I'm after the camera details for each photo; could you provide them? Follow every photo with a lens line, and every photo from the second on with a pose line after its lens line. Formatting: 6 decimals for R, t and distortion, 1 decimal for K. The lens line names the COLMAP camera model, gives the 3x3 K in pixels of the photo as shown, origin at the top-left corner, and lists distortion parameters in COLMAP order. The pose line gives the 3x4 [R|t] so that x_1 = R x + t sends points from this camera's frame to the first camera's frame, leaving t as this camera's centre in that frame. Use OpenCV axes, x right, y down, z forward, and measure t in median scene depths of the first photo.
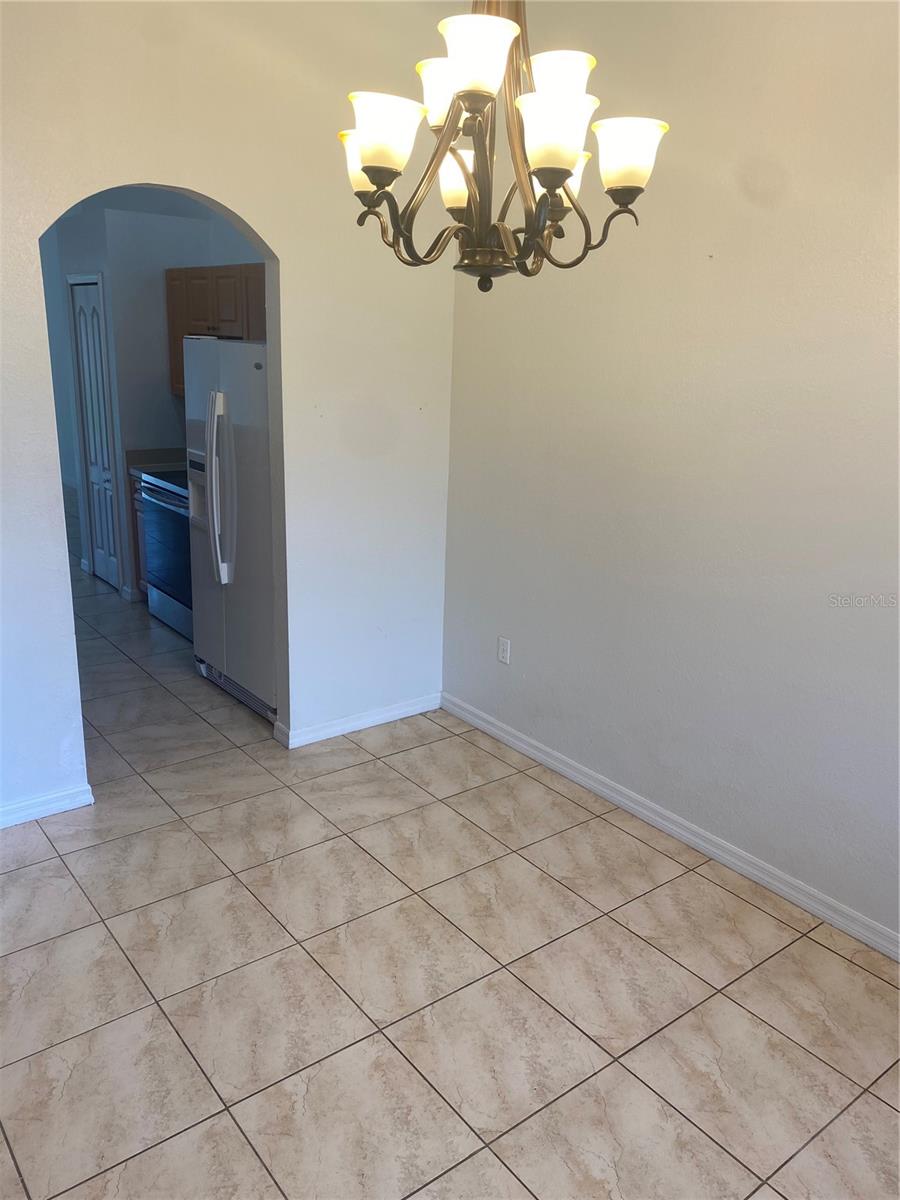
lens RADIAL K [[911.1, 0, 449.0], [0, 911.1, 600.6], [0, 0, 1]] dist [0.068451, -0.048004]
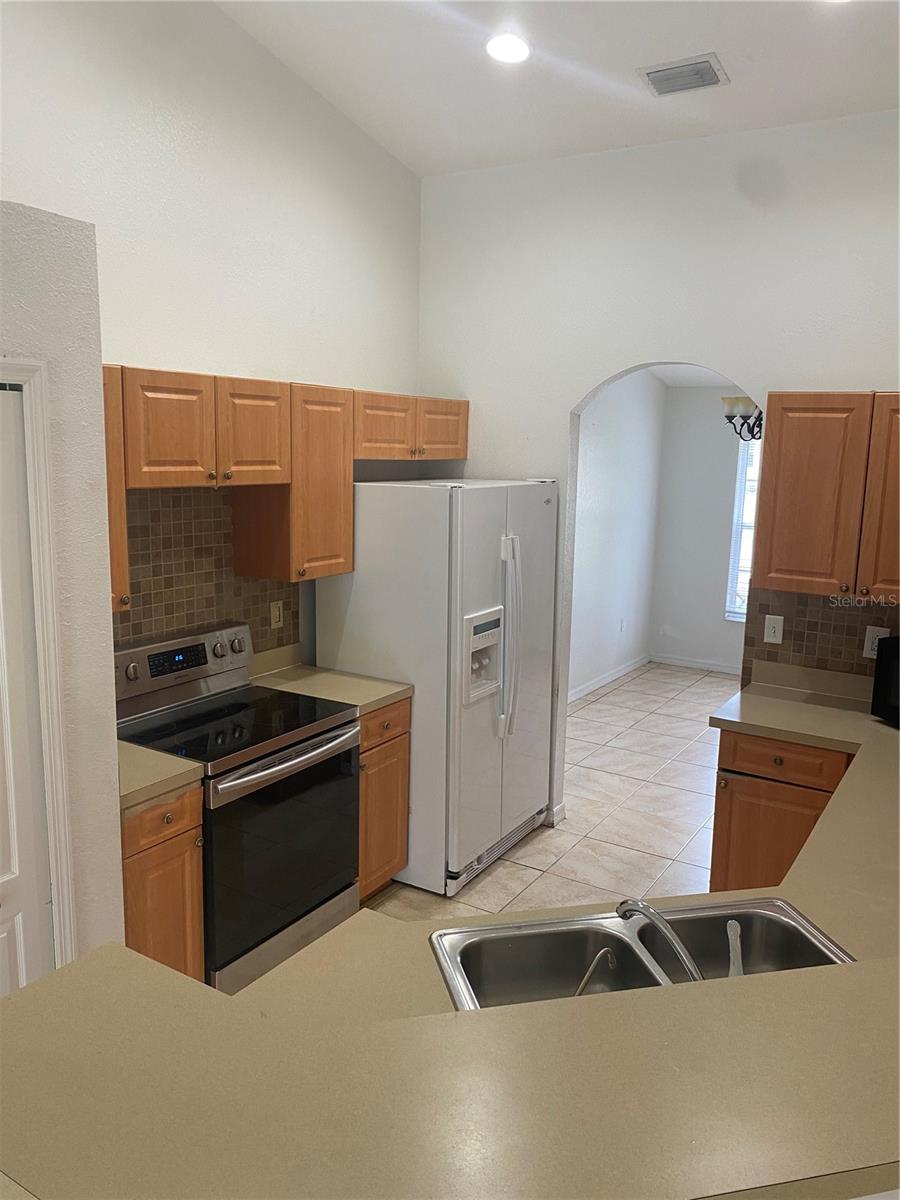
lens RADIAL K [[911.1, 0, 449.0], [0, 911.1, 598.8], [0, 0, 1]] dist [0.068451, -0.048004]
pose [[-0.343572, -0.201861, 0.917175, -1.486455], [0.236043, 0.926713, 0.292381, -0.612868], [-0.908979, 0.316946, -0.270744, 1.790773]]
